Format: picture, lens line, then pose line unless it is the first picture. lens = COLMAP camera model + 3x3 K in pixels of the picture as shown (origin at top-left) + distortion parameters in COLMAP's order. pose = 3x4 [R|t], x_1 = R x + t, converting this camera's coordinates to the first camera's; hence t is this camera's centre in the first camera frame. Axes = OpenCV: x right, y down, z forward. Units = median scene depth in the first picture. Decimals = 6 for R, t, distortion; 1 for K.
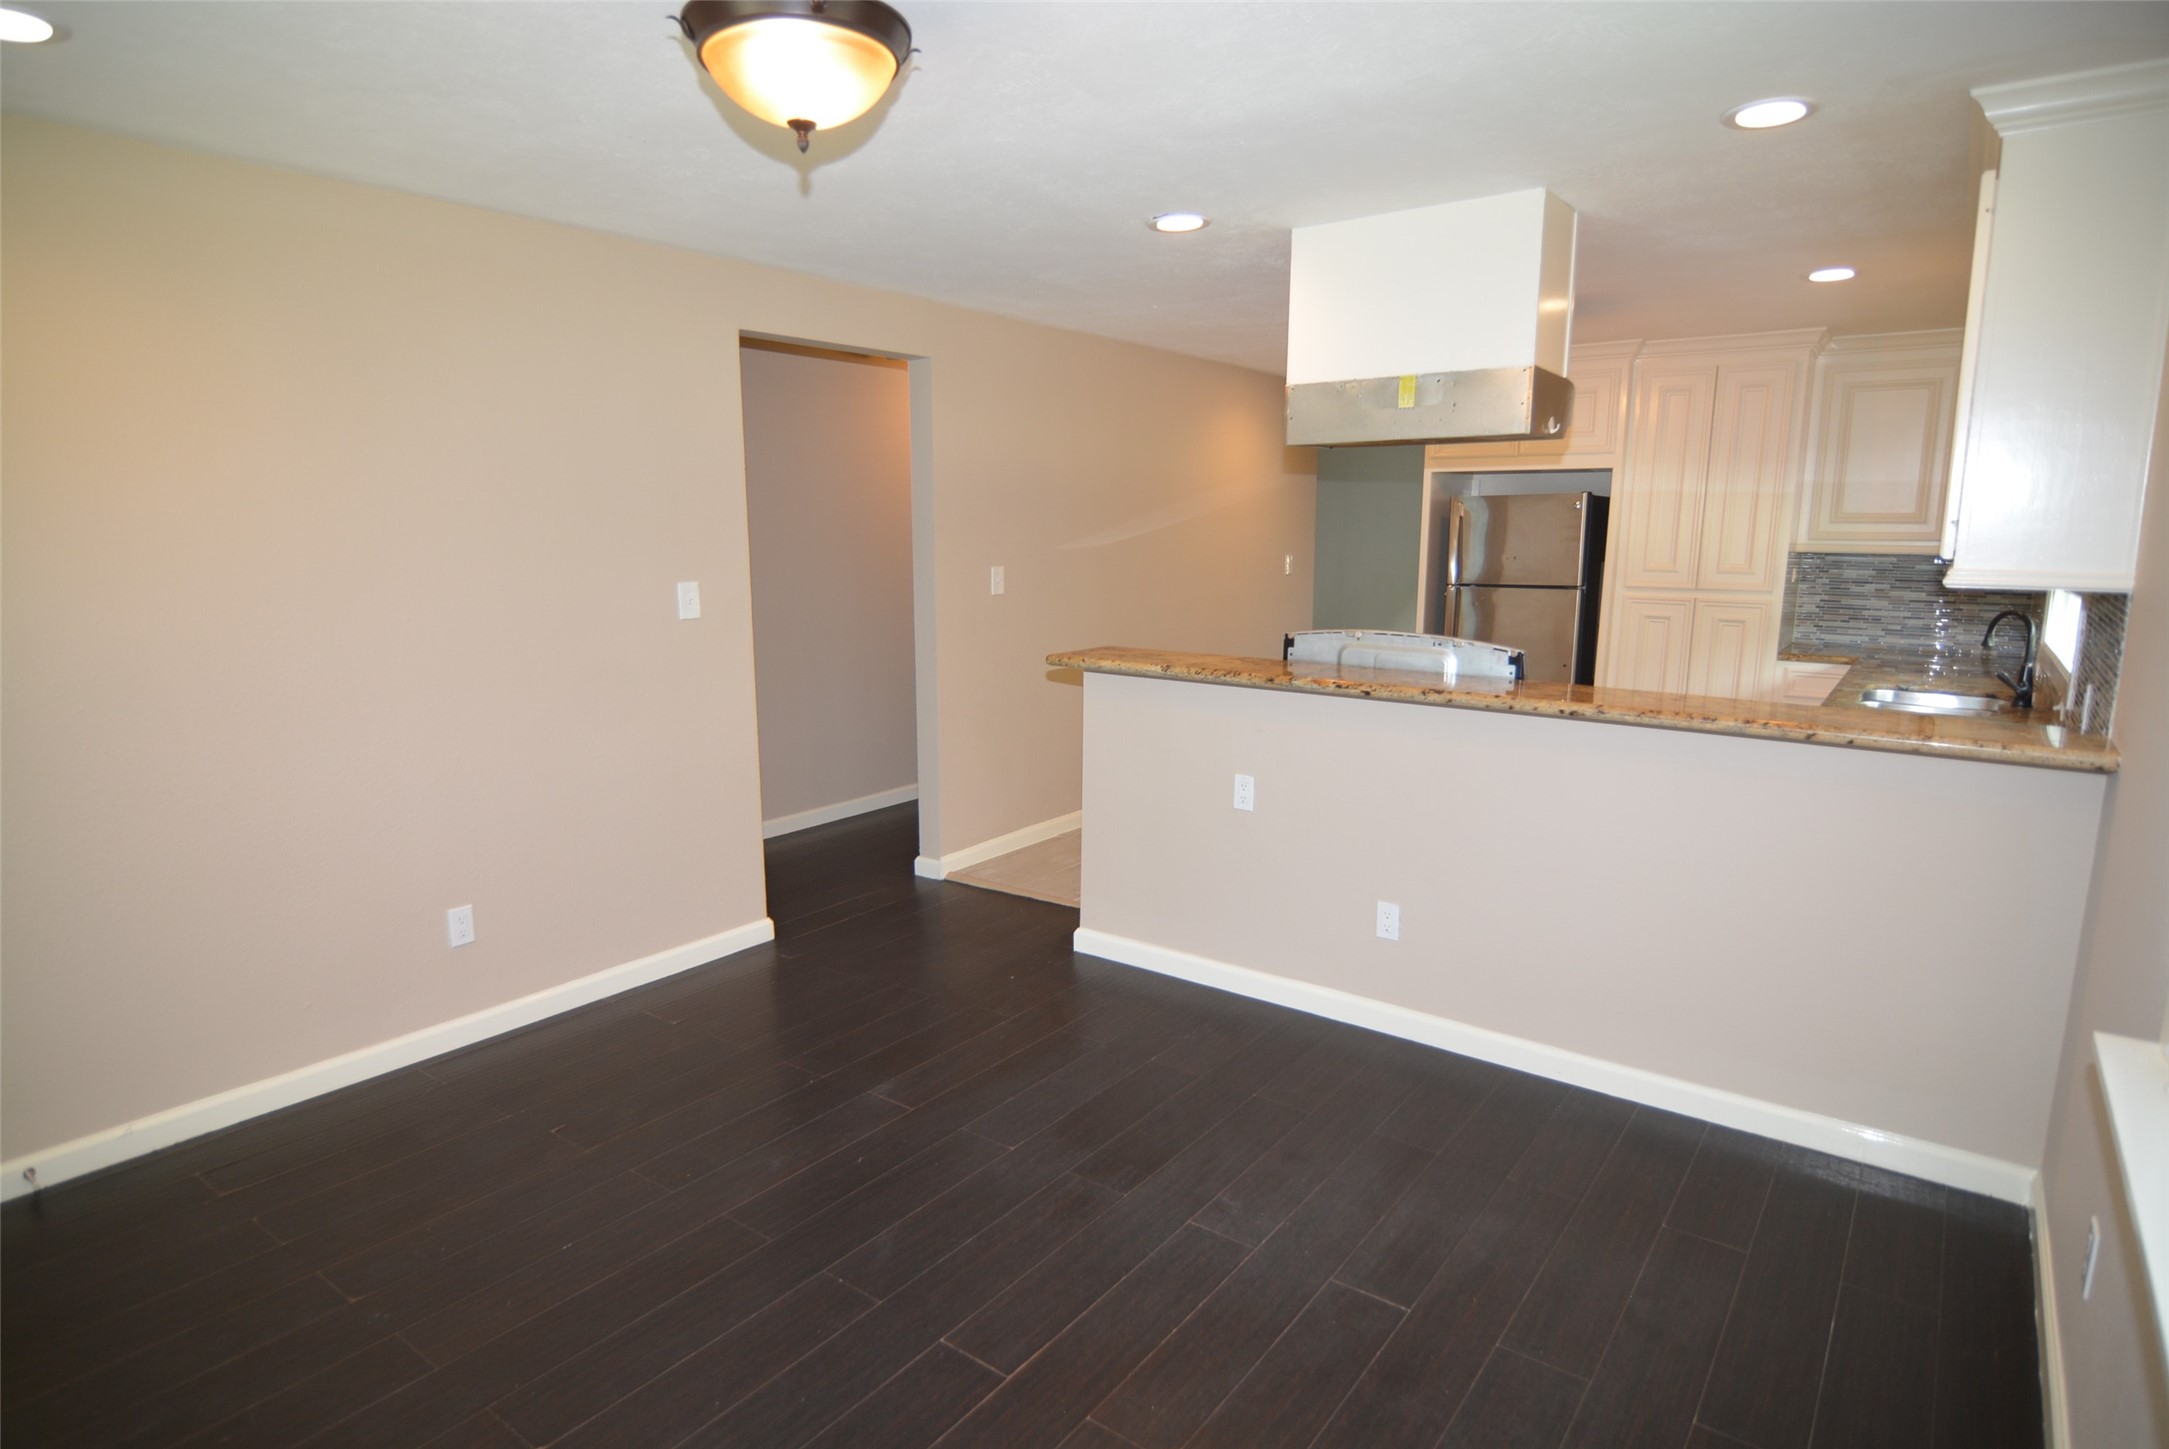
lens RADIAL K [[1186.7, 0, 1084.3], [0, 1186.7, 735.0], [0, 0, 1]] dist [-0.007399, -0.009592]
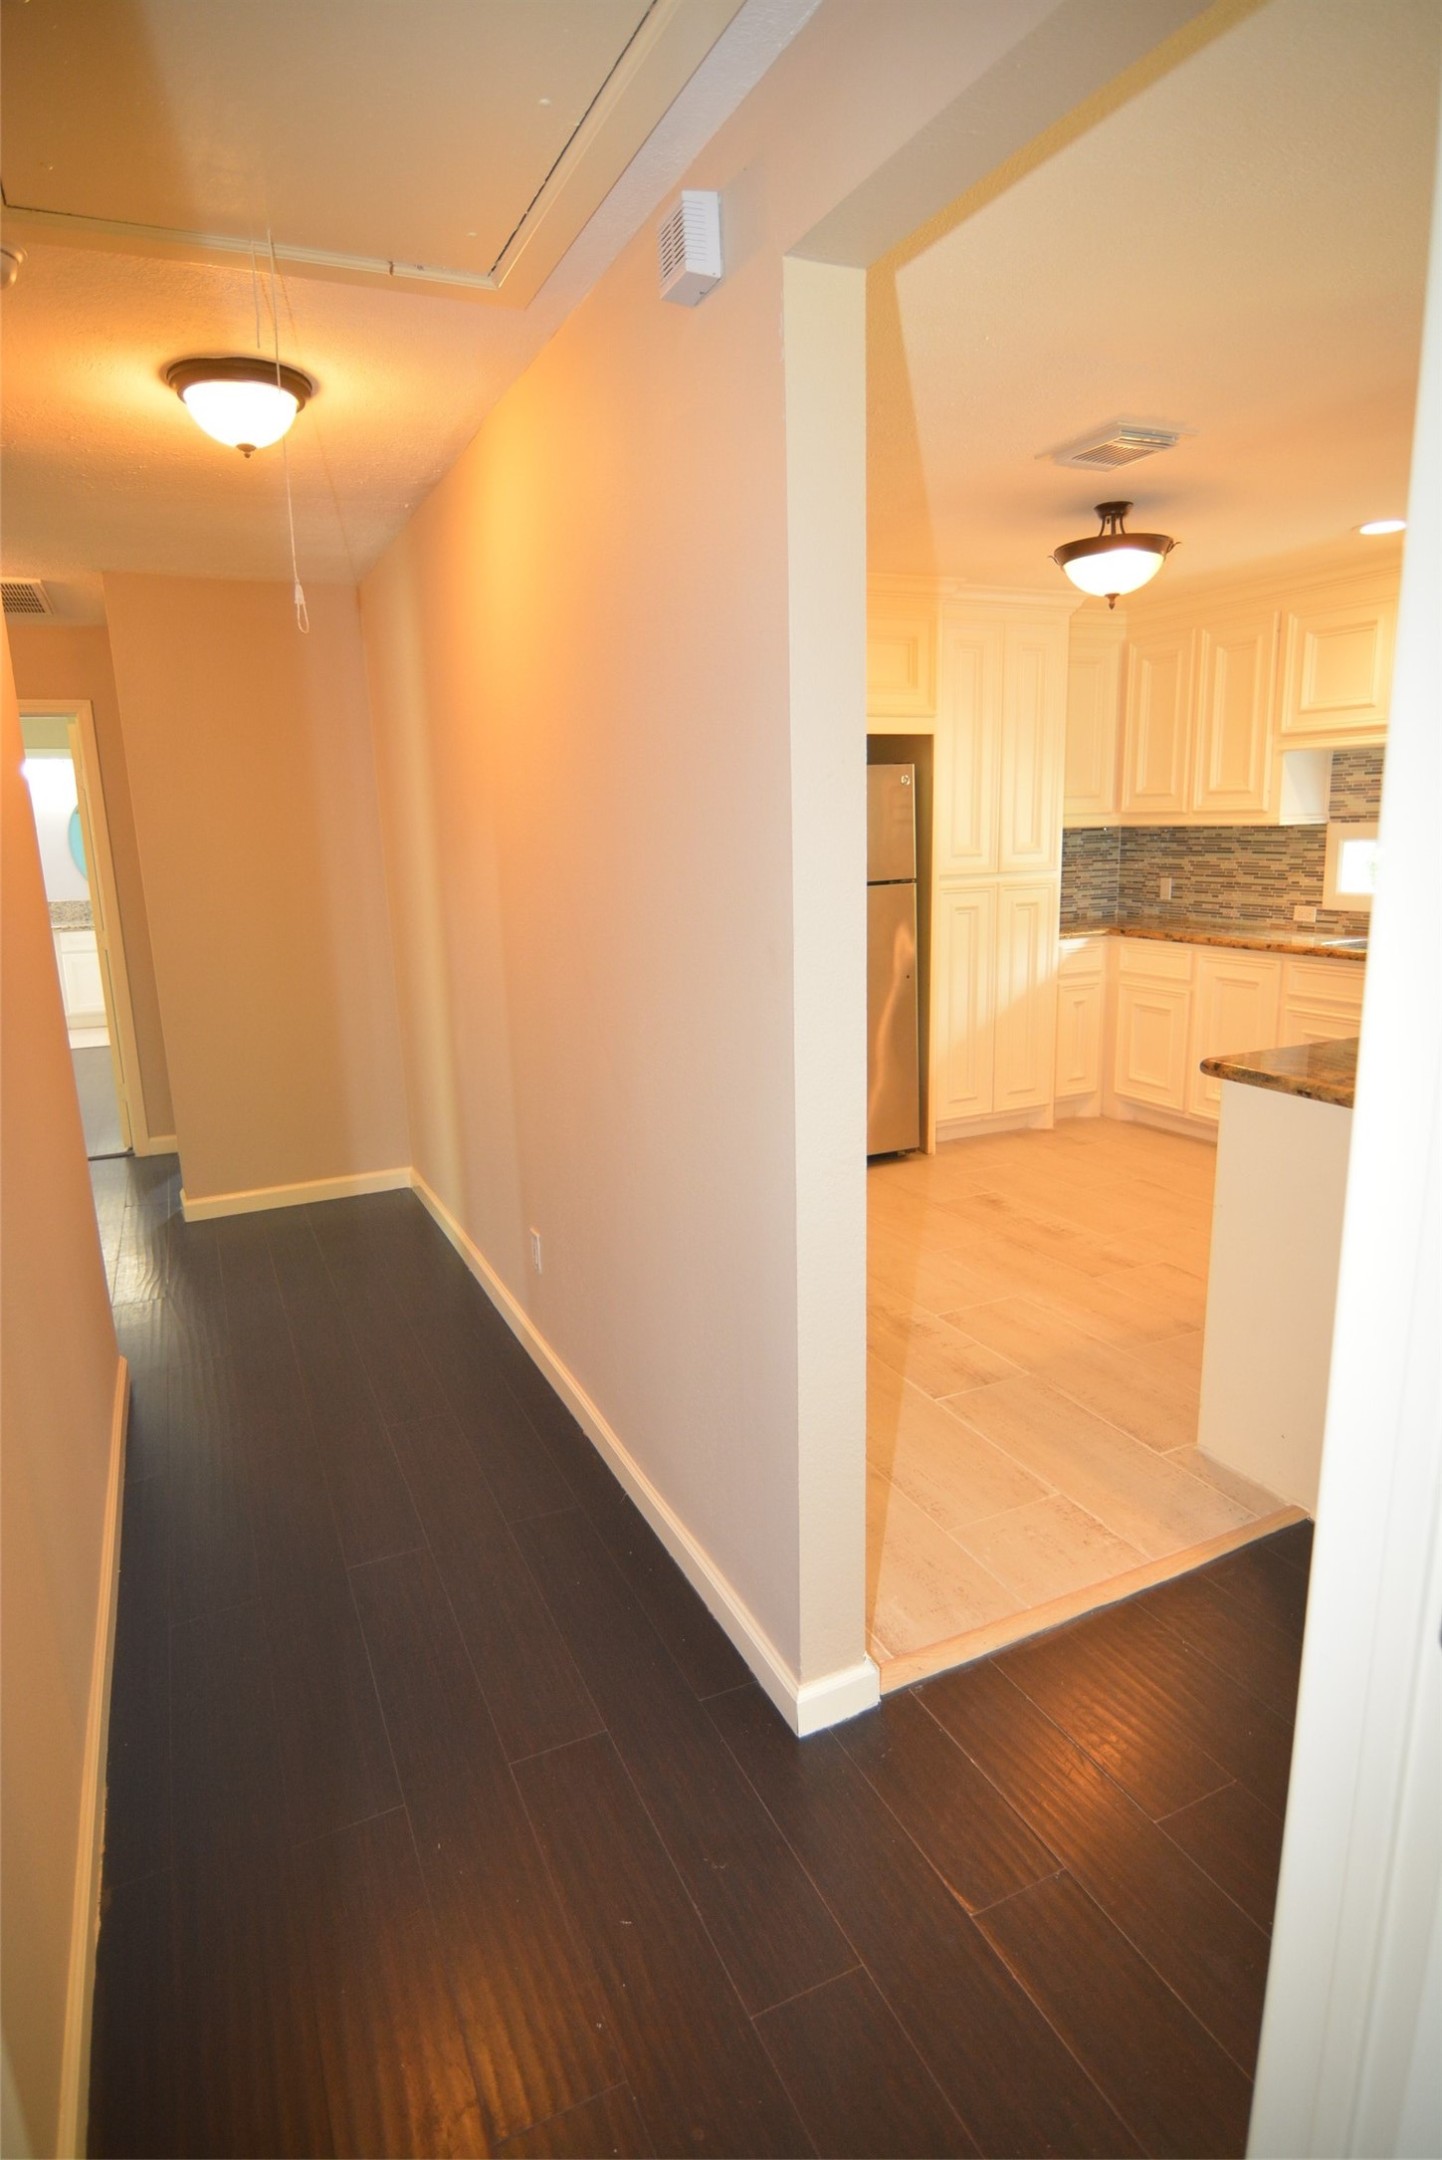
lens RADIAL K [[1181.7, 0, 739.9], [0, 1181.7, 1085.4], [0, 0, 1]] dist [-0.007399, -0.009592]
pose [[0.449328, -0.208168, 0.868775, -0.595166], [0.183397, 0.973255, 0.138350, -0.190275], [-0.874340, 0.097166, 0.475488, 1.140800]]
